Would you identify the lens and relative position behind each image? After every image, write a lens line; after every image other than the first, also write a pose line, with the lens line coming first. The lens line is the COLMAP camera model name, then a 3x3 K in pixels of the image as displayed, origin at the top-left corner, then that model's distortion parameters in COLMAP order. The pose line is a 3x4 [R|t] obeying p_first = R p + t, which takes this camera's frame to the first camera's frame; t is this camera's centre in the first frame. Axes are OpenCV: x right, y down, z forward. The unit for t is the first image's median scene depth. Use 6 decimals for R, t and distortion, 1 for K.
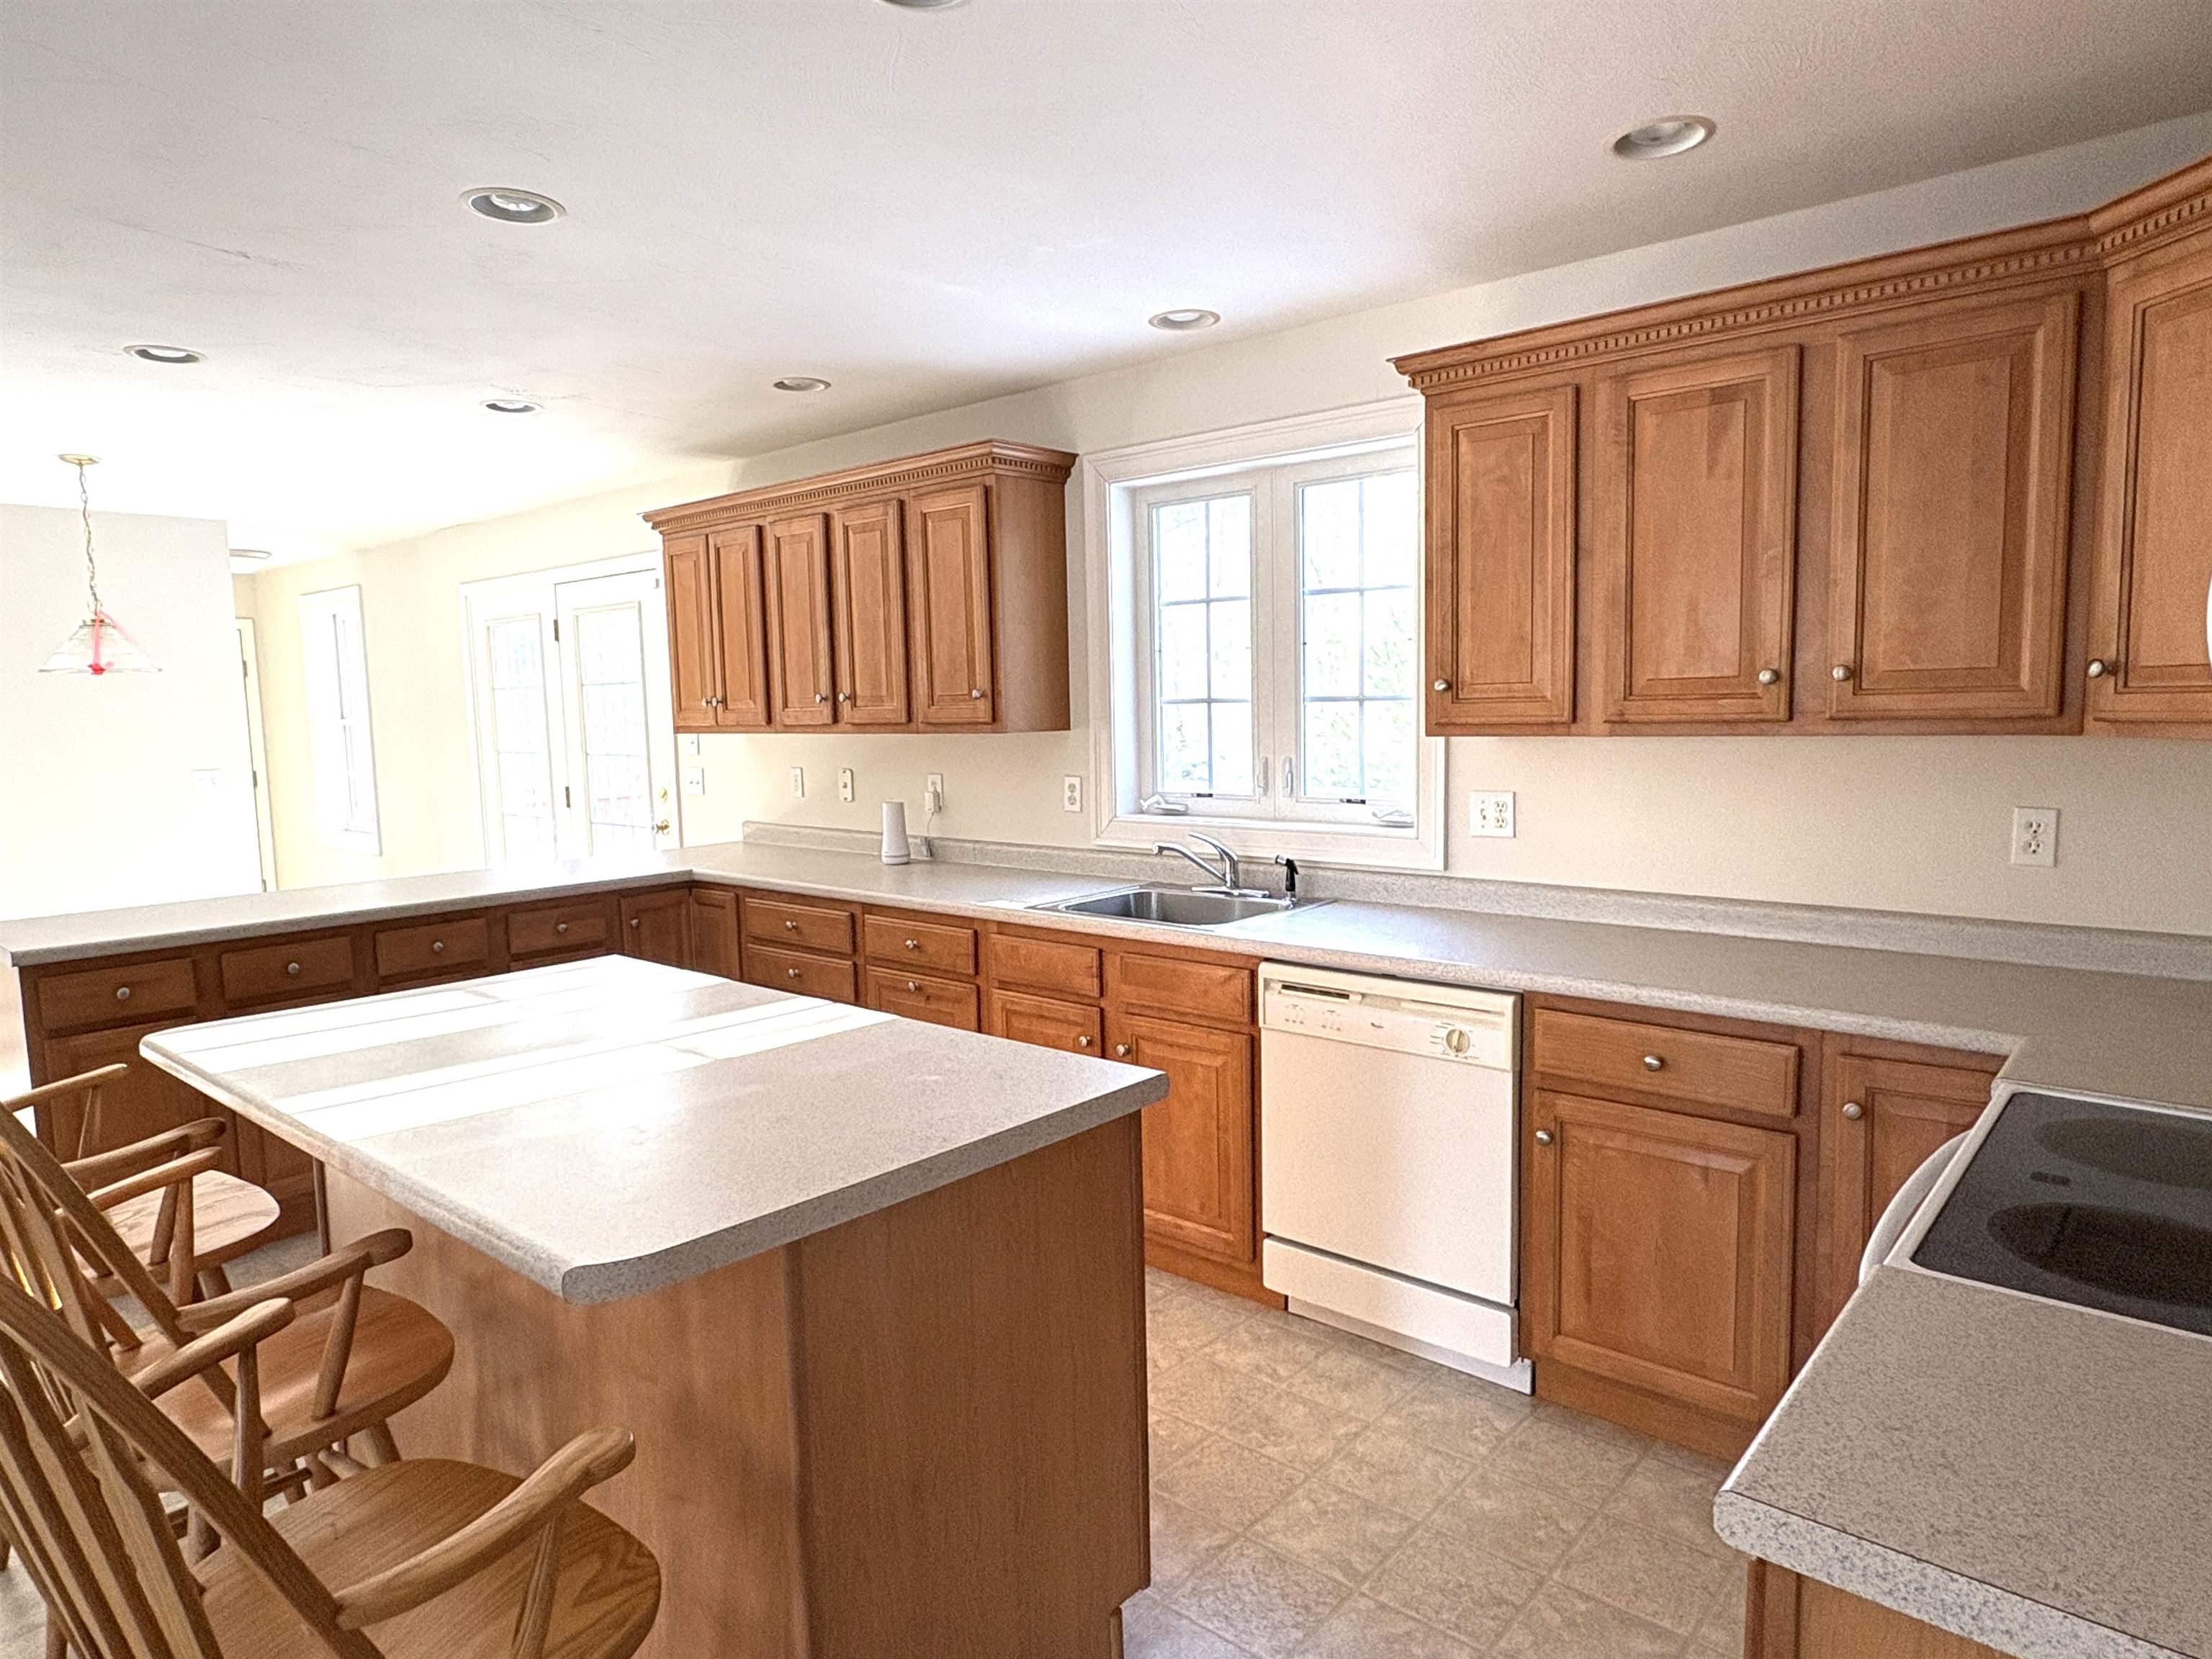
lens RADIAL K [[1326.3, 0, 1105.2], [0, 1326.3, 846.2], [0, 0, 1]] dist [0.001913, -0.000907]
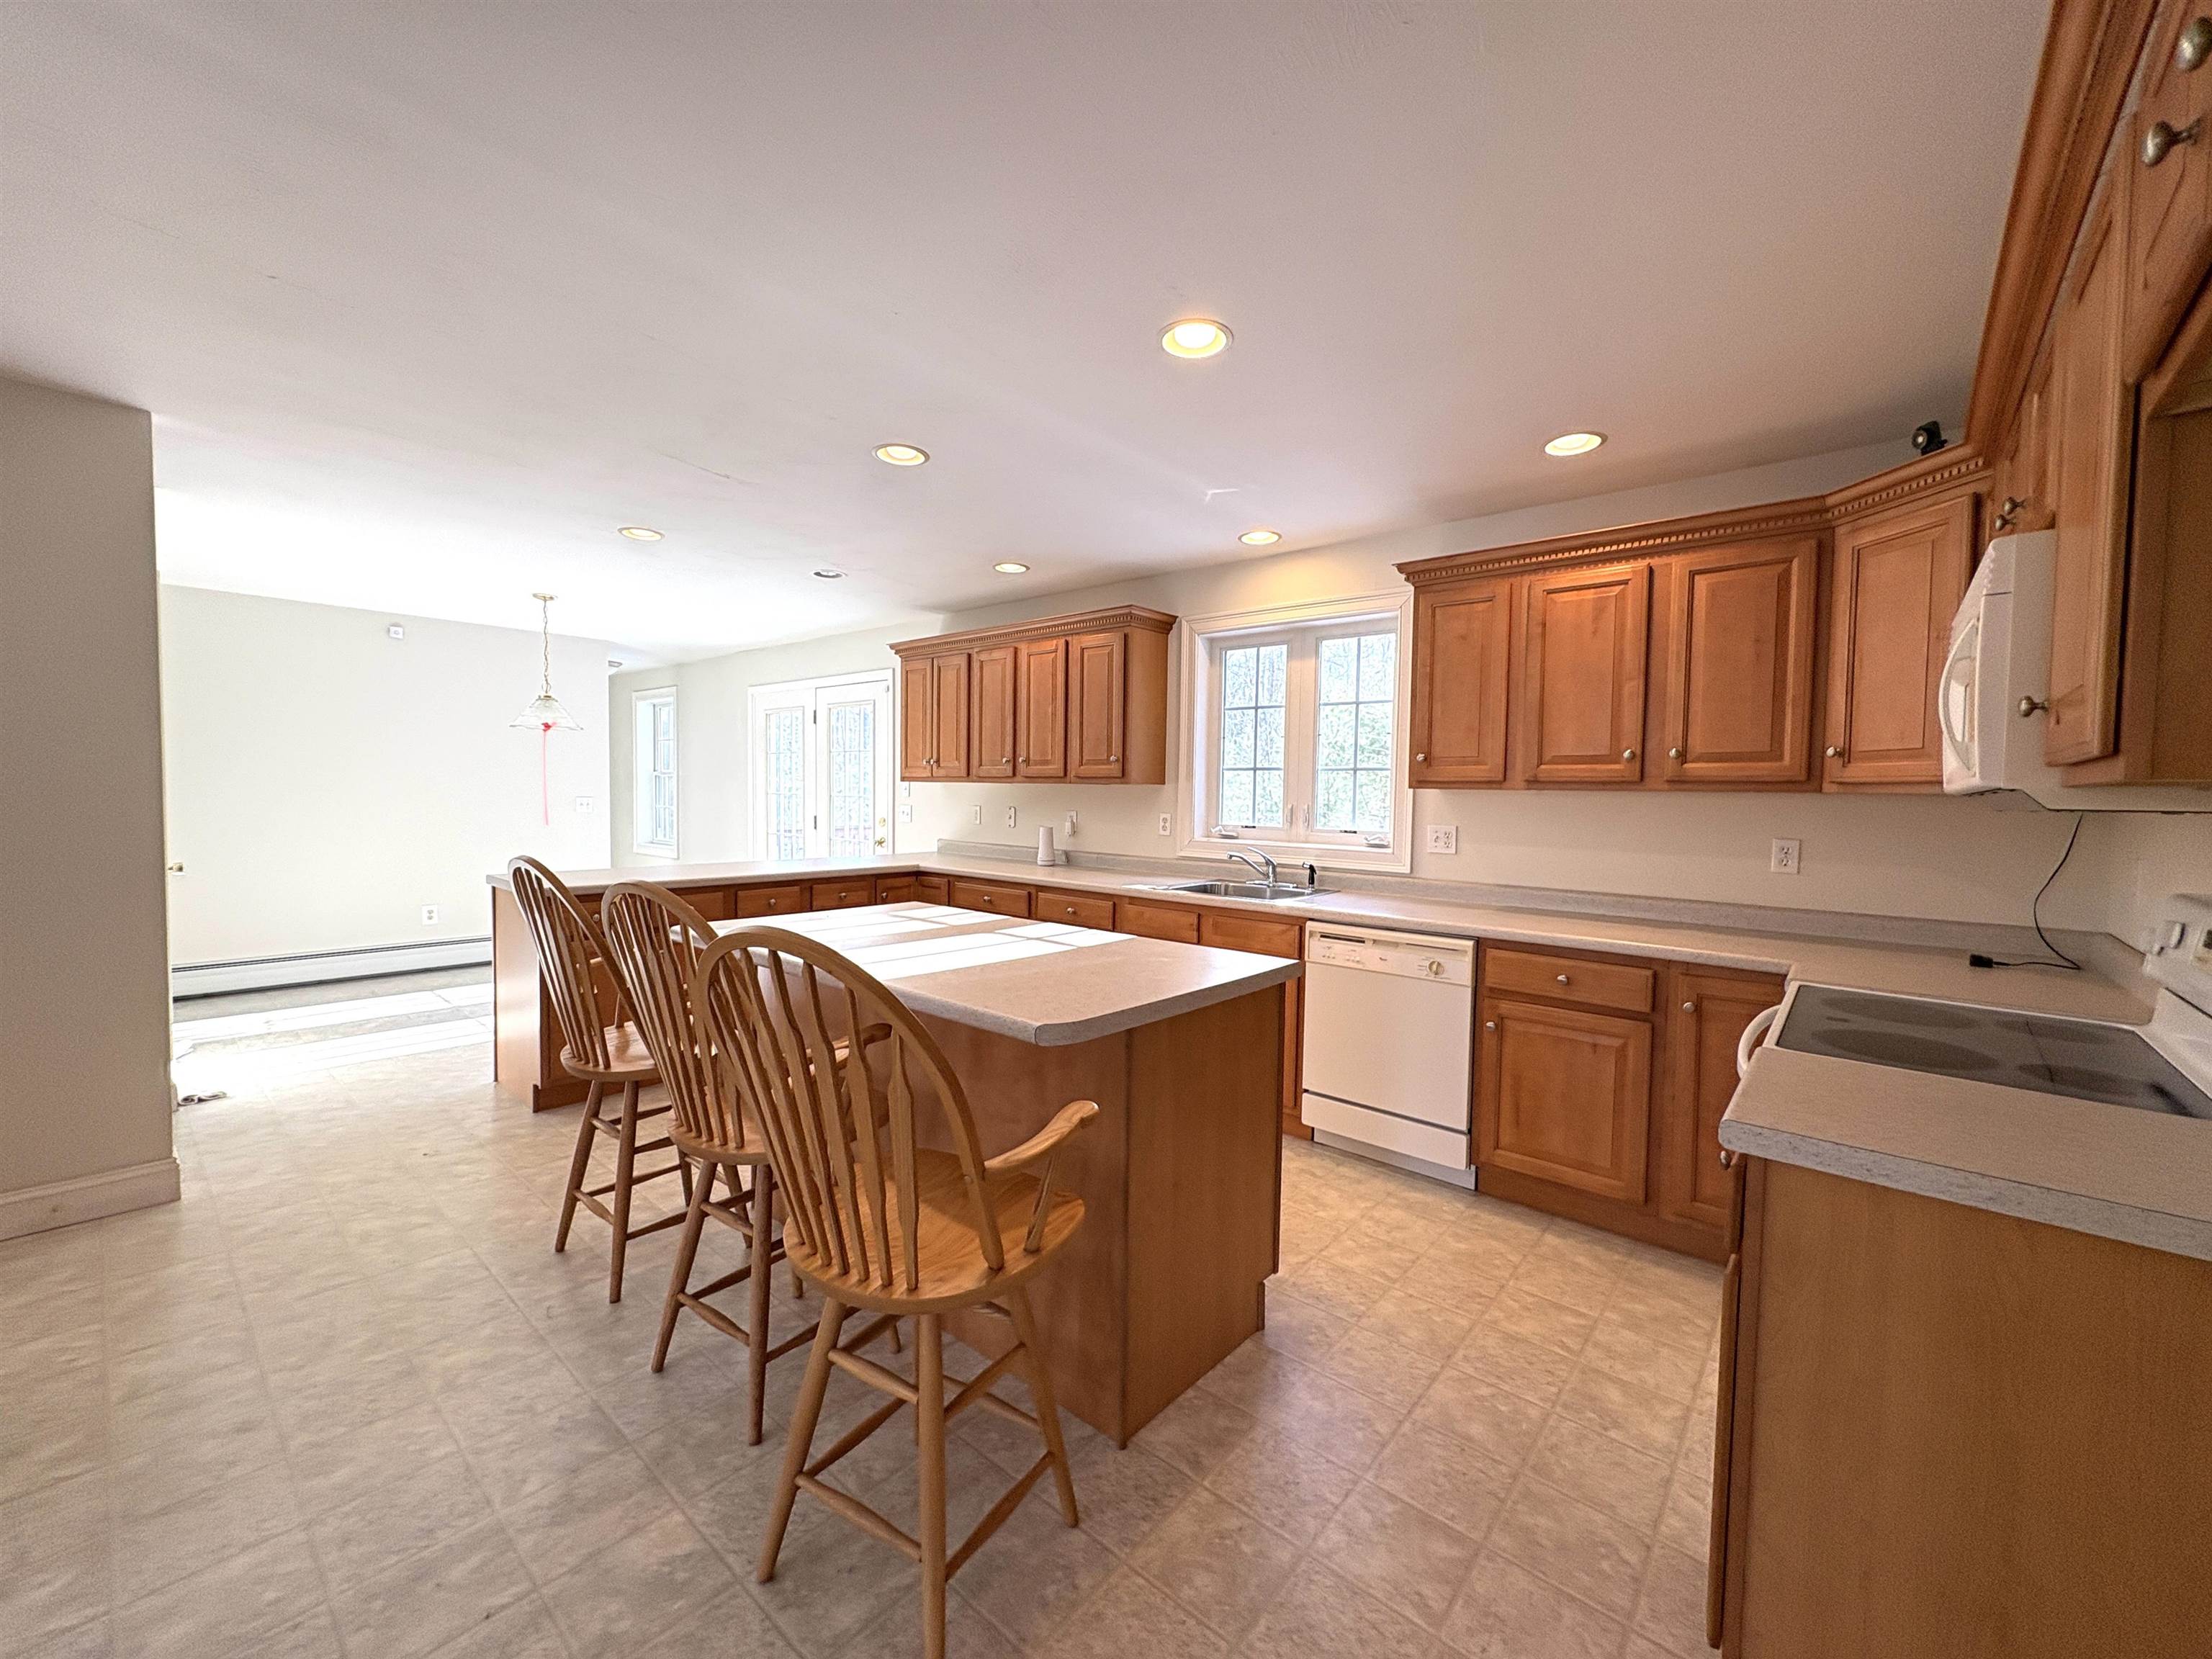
lens RADIAL K [[879.0, 0, 1111.1], [0, 879.0, 832.0], [0, 0, 1]] dist [-0.000300, 0.000938]
pose [[0.999235, 0.038792, 0.004988, -0.152551], [-0.038424, 0.997463, -0.059932, 0.058797], [-0.007300, 0.059694, 0.998190, -0.102814]]
